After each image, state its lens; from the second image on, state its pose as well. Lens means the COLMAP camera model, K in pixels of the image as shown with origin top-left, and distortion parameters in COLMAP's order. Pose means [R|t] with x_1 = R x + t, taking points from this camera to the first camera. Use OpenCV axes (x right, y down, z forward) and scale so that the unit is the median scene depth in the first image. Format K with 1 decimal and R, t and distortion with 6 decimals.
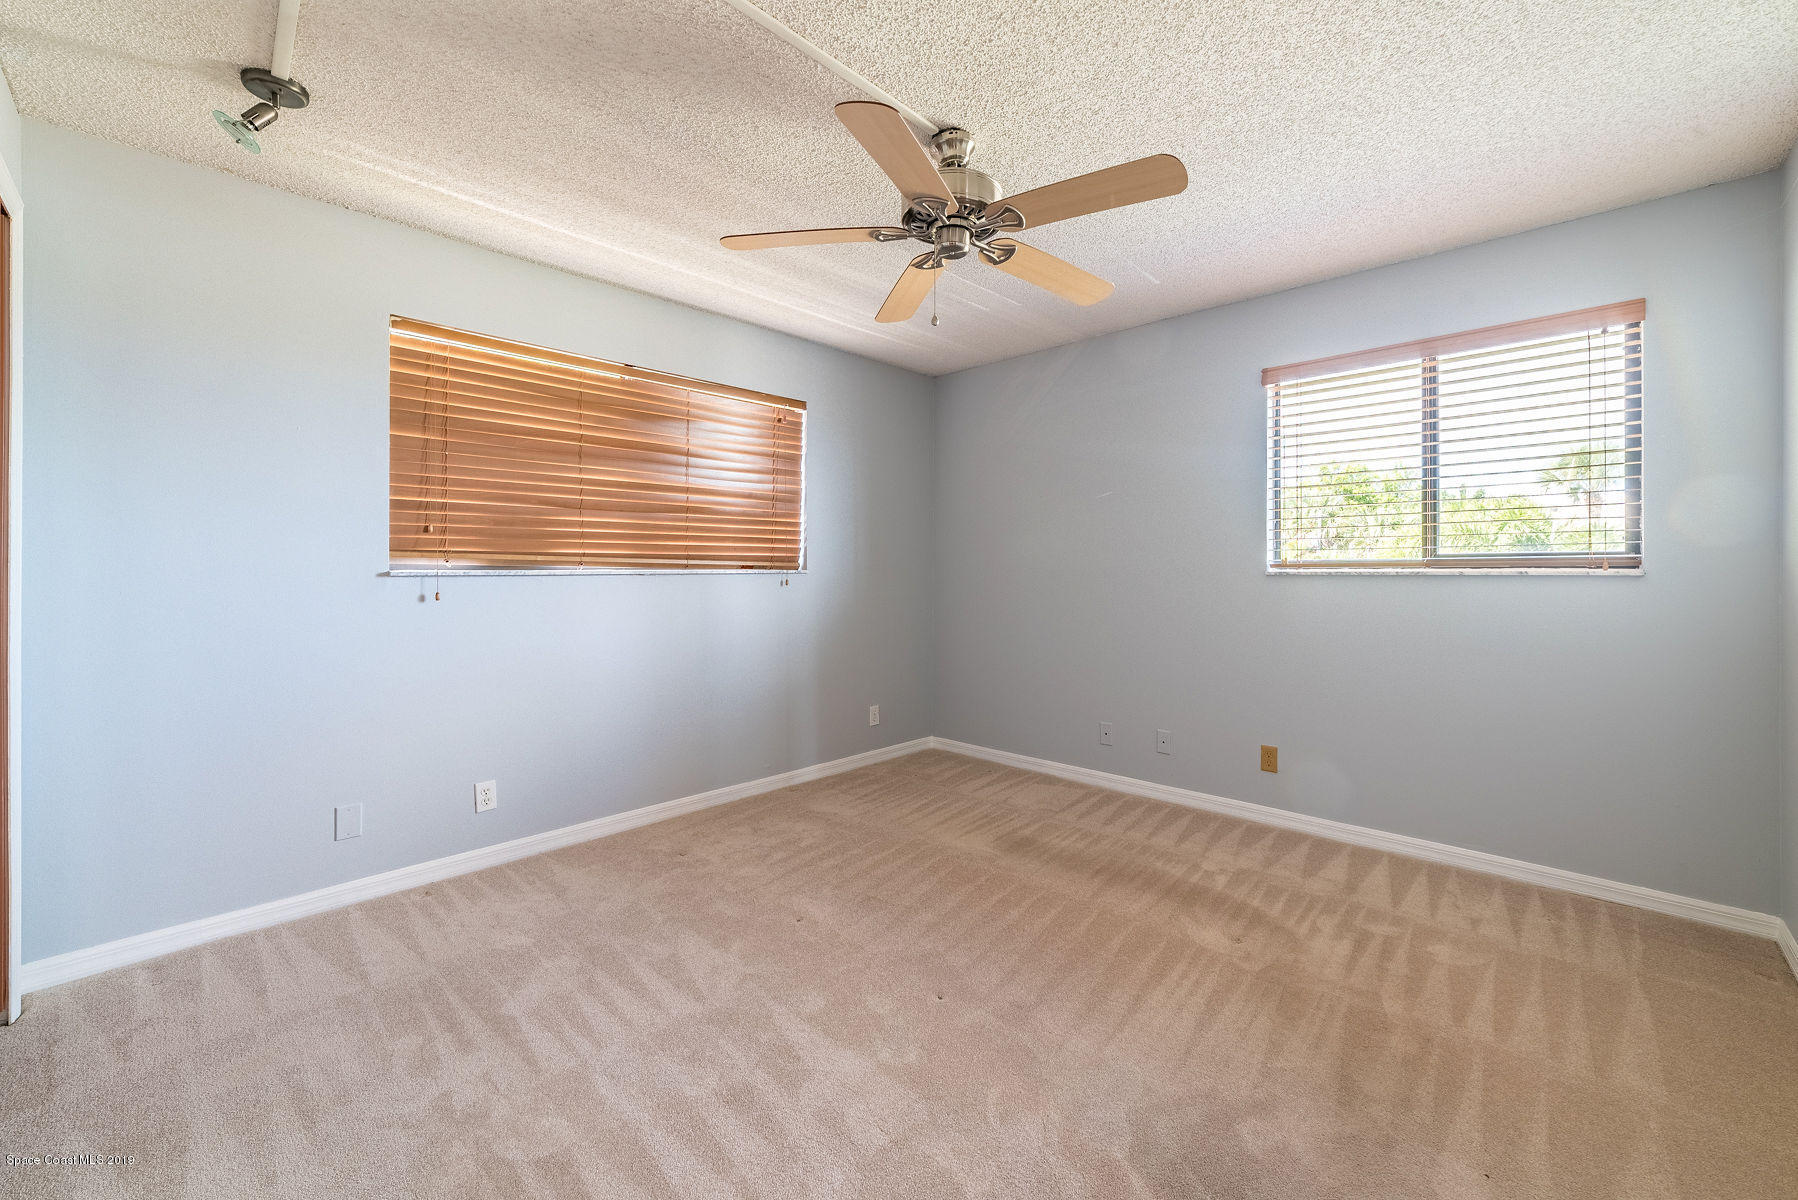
lens RADIAL K [[696.3, 0, 878.2], [0, 696.3, 585.3], [0, 0, 1]] dist [-0.021836, 0.006648]
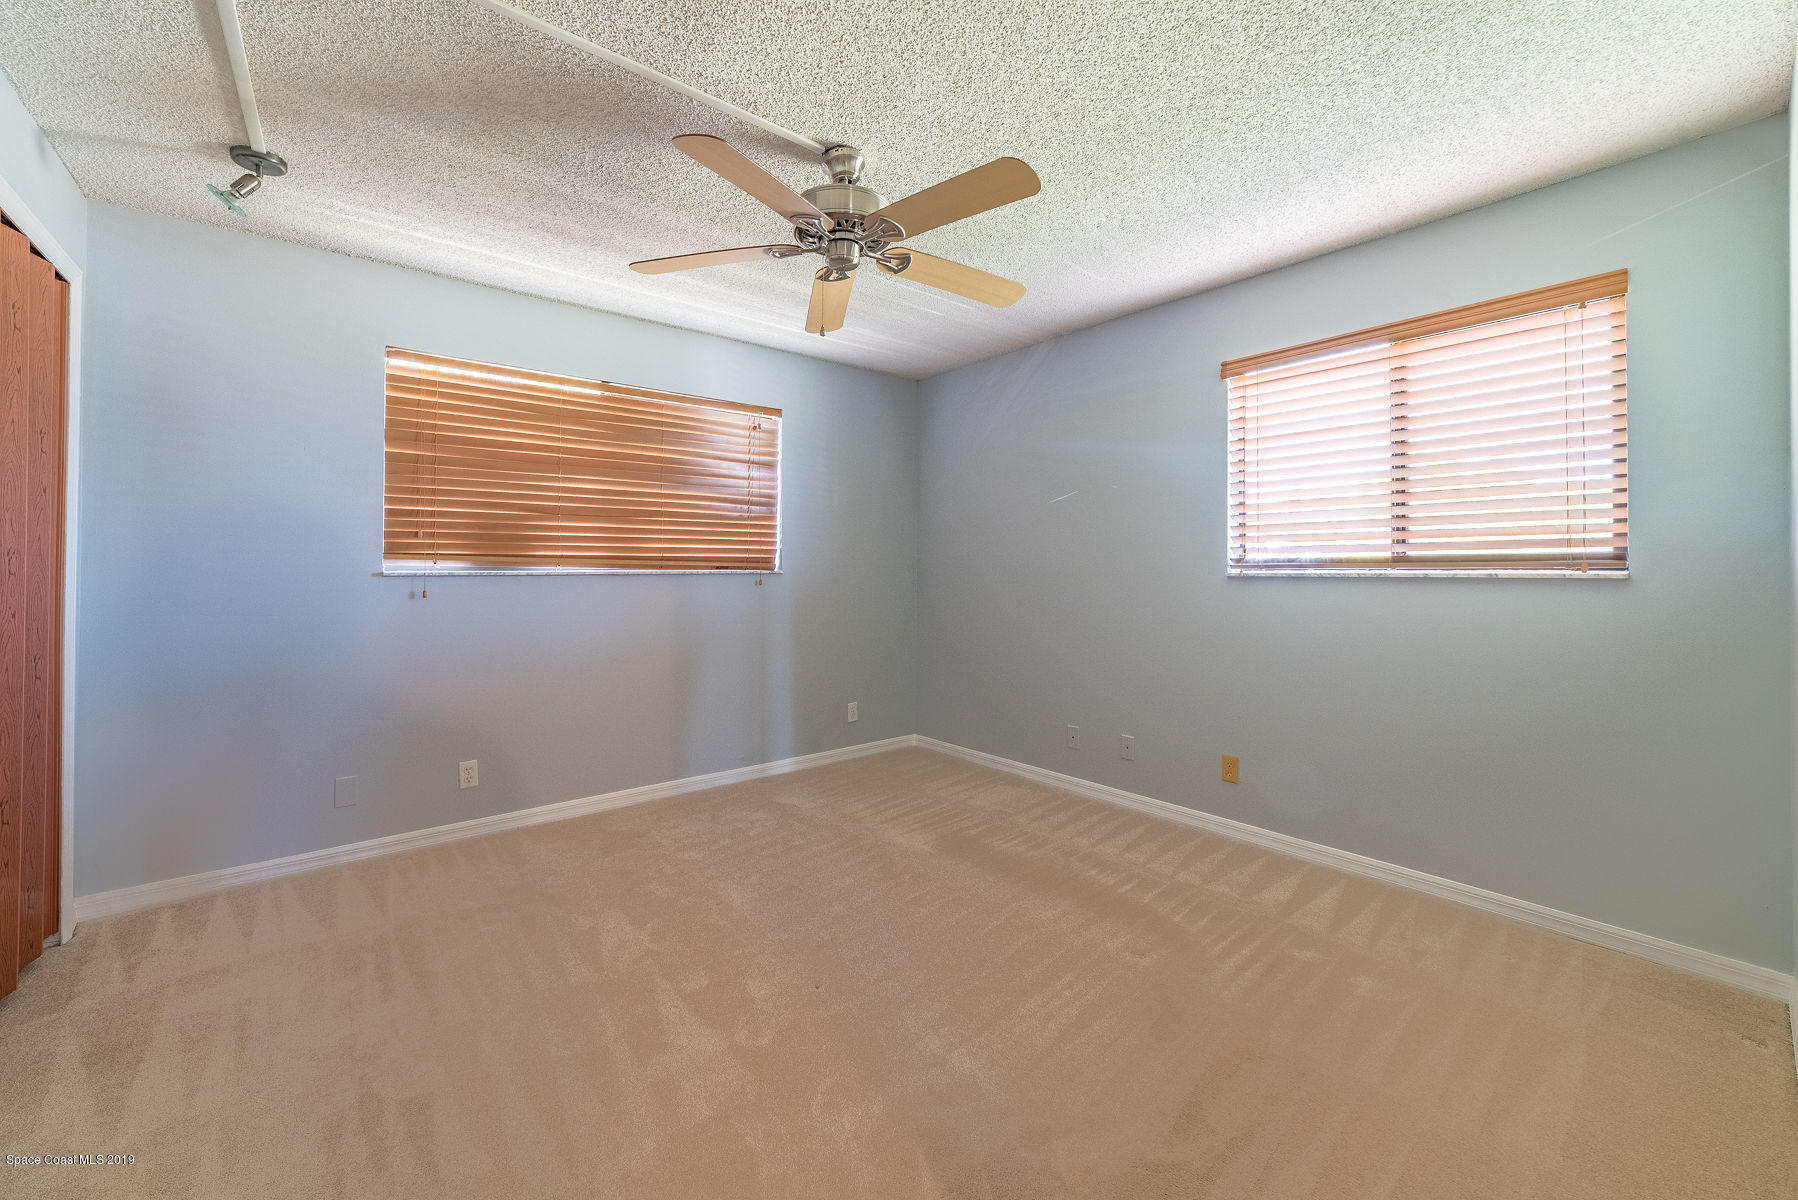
lens RADIAL K [[686.5, 0, 892.4], [0, 686.5, 577.1], [0, 0, 1]] dist [-0.020794, 0.006157]
pose [[0.991282, 0.002400, -0.131736, 0.264443], [-0.003723, 0.999945, -0.009802, -0.003579], [0.131705, 0.010207, 0.991236, 0.002037]]
